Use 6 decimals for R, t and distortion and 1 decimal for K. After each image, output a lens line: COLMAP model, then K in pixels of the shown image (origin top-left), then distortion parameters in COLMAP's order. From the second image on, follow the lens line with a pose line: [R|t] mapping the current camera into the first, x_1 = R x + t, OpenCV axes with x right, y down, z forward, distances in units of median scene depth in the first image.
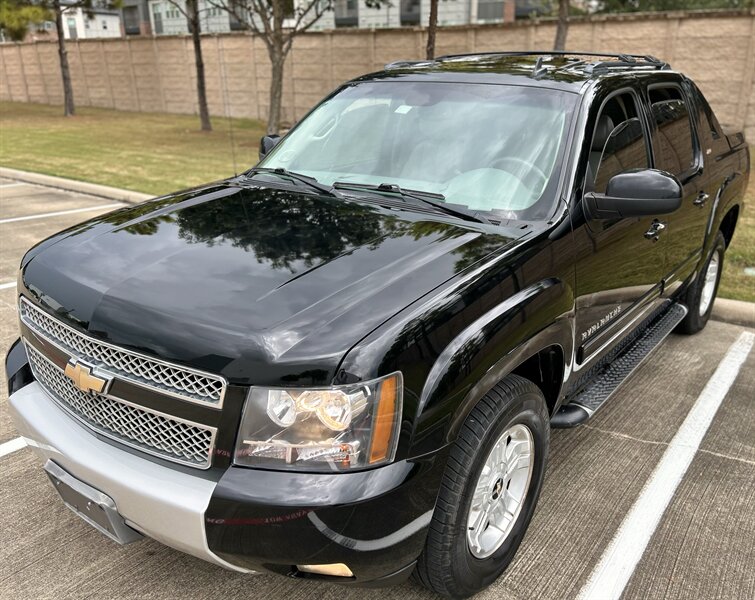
lens RADIAL K [[648.6, 0, 359.5], [0, 648.6, 343.5], [0, 0, 1]] dist [0.028721, -0.015447]
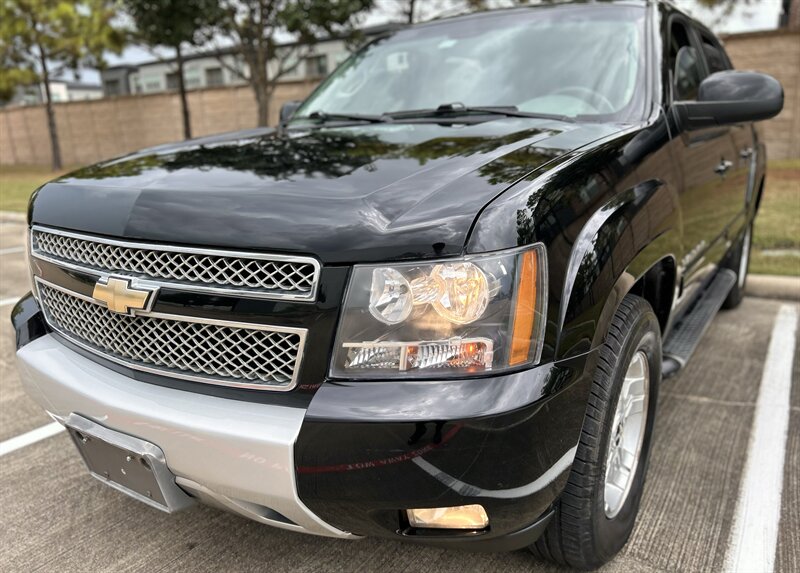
lens RADIAL K [[634.9, 0, 368.5], [0, 634.9, 320.0], [0, 0, 1]] dist [0.036057, -0.032244]
pose [[0.998467, -0.041083, 0.037104, -0.126754], [0.044286, 0.994949, -0.090081, 0.137310], [-0.033216, 0.091586, 0.995243, 0.187421]]
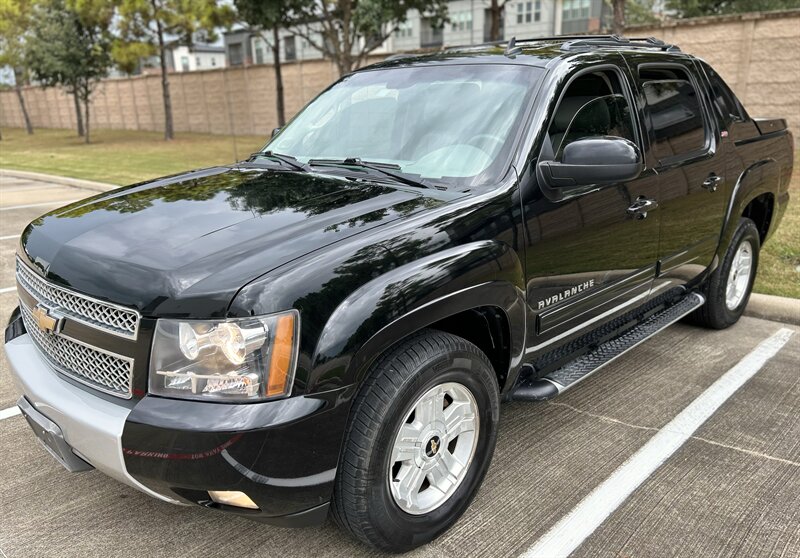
lens RADIAL K [[629.3, 0, 331.1], [0, 629.3, 323.2], [0, 0, 1]] dist [0.039265, -0.028314]
pose [[0.987916, 0.023880, -0.153138, 0.197111], [-0.030882, 0.998575, -0.043514, 0.076920], [0.151881, 0.047718, 0.987246, -0.004581]]
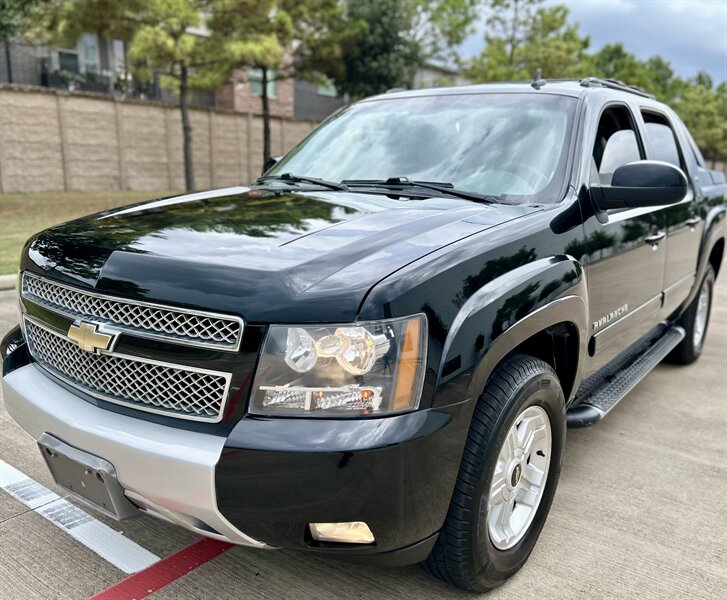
lens RADIAL K [[642.2, 0, 361.1], [0, 642.2, 325.8], [0, 0, 1]] dist [0.031886, -0.007500]
pose [[0.999667, 0.005398, 0.025242, -0.039923], [-0.002004, 0.991164, -0.132625, 0.134058], [-0.025735, 0.132530, 0.990845, 0.042248]]
